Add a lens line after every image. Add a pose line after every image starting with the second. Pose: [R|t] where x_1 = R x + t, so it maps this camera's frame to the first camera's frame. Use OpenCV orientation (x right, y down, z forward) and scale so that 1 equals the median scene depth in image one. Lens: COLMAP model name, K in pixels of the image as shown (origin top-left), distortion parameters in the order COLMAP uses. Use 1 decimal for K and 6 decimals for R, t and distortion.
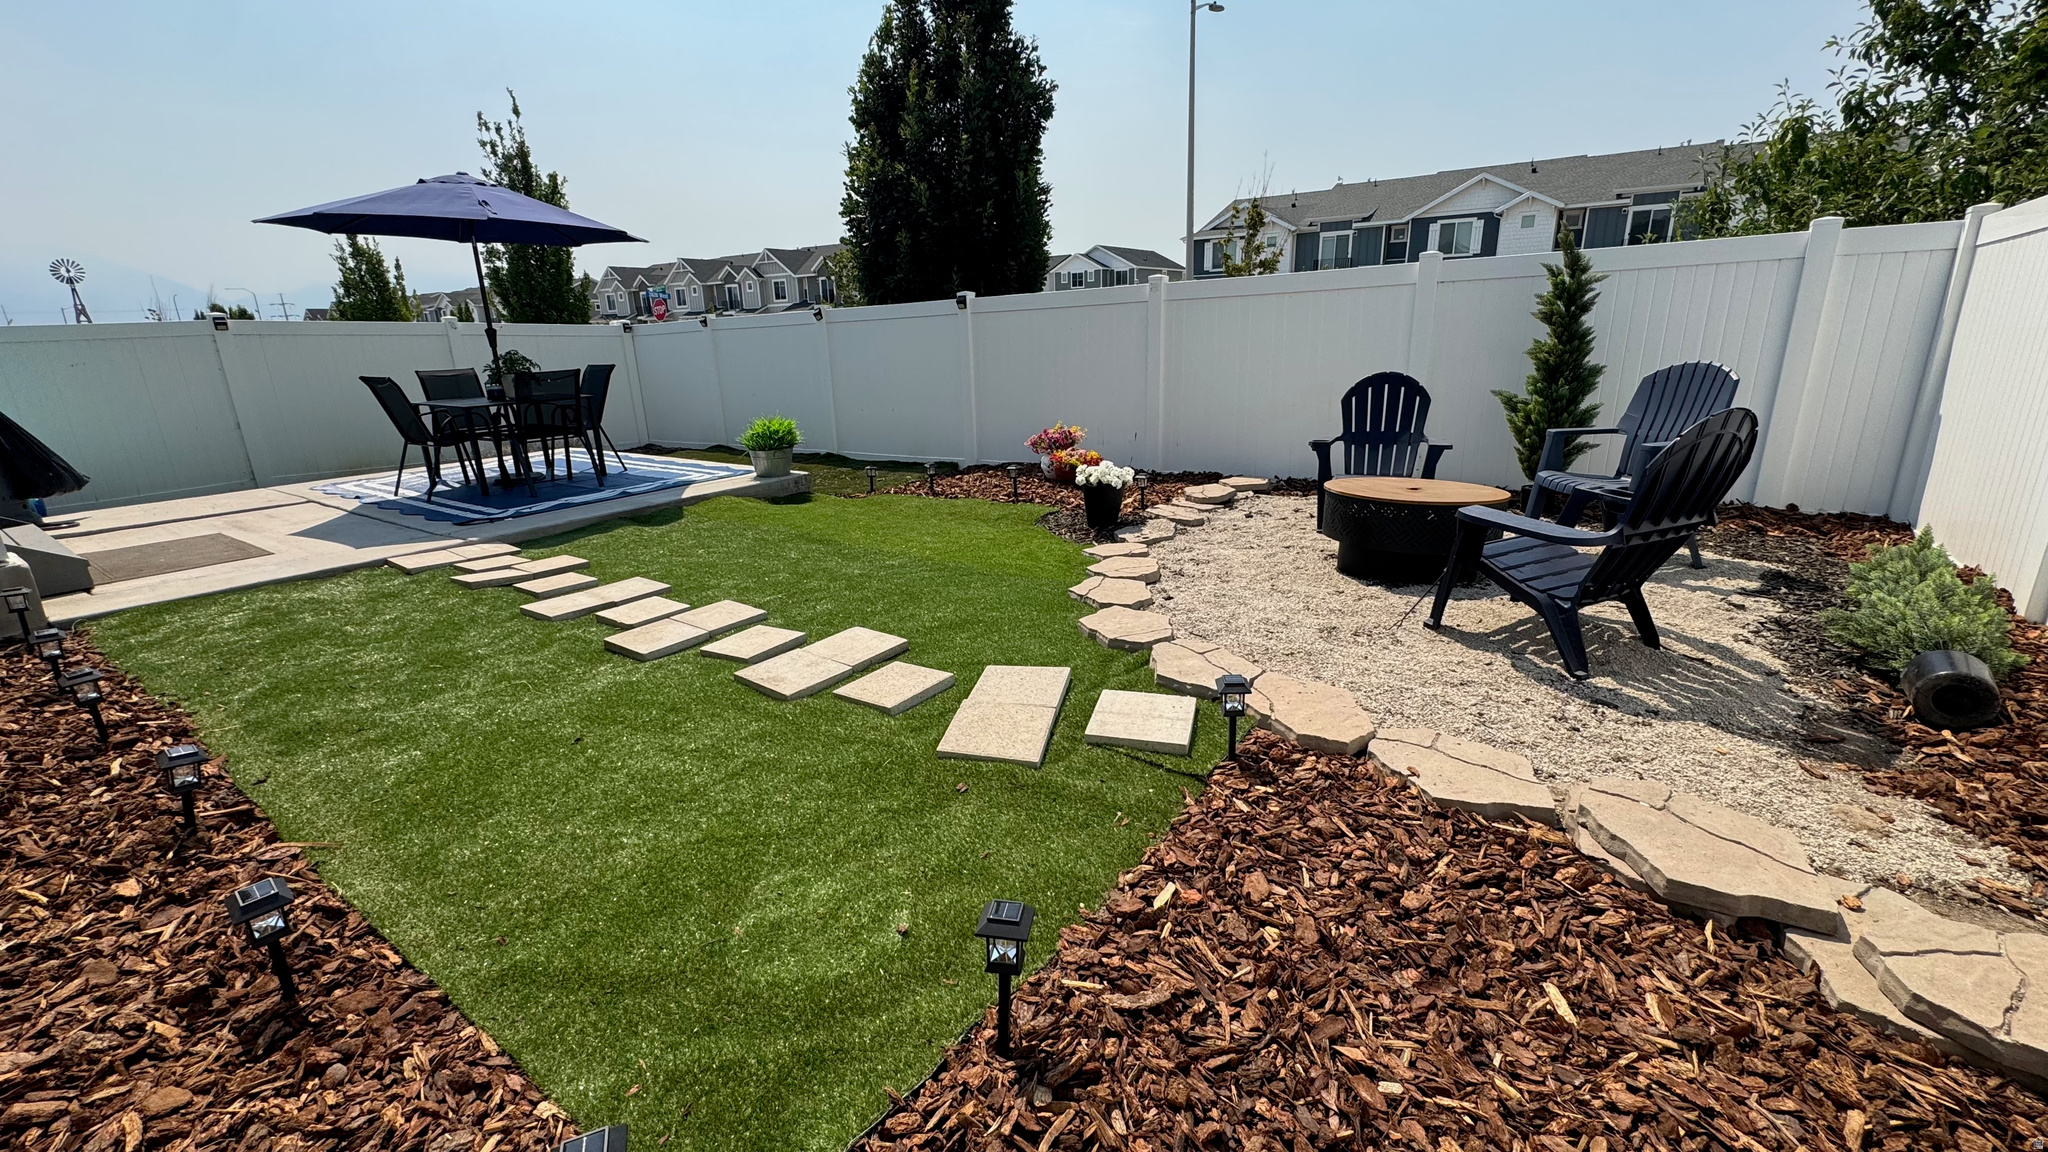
lens RADIAL K [[822.1, 0, 1036.1], [0, 822.1, 593.4], [0, 0, 1]] dist [-0.003510, 0.001080]
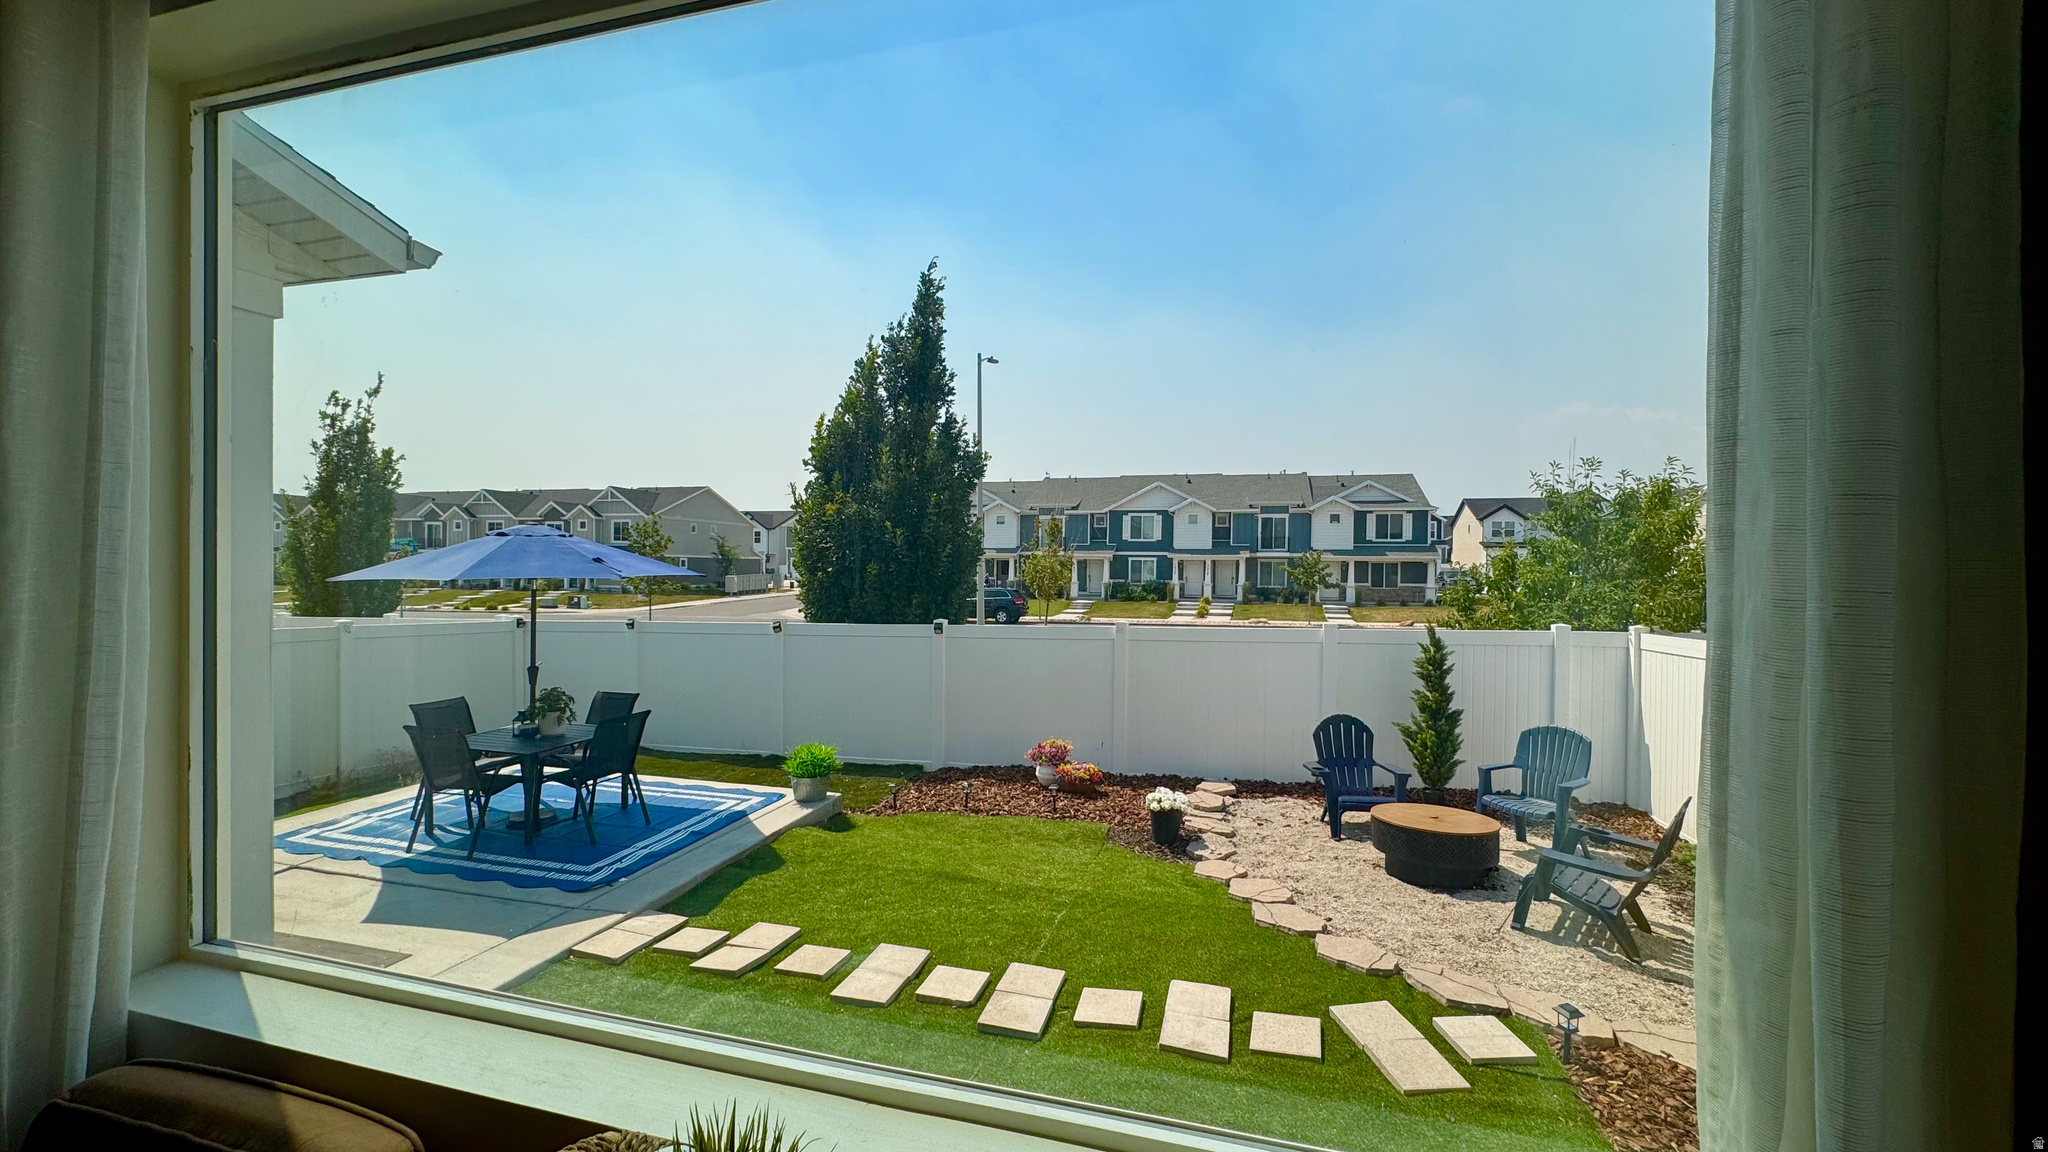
lens RADIAL K [[822.1, 0, 987.4], [0, 822.1, 592.5], [0, 0, 1]] dist [-0.003510, 0.001080]
pose [[0.939256, 0.026631, 0.342183, -0.634476], [0.065643, 0.964643, -0.255256, -0.154966], [-0.336882, 0.262212, 0.904298, -0.120179]]
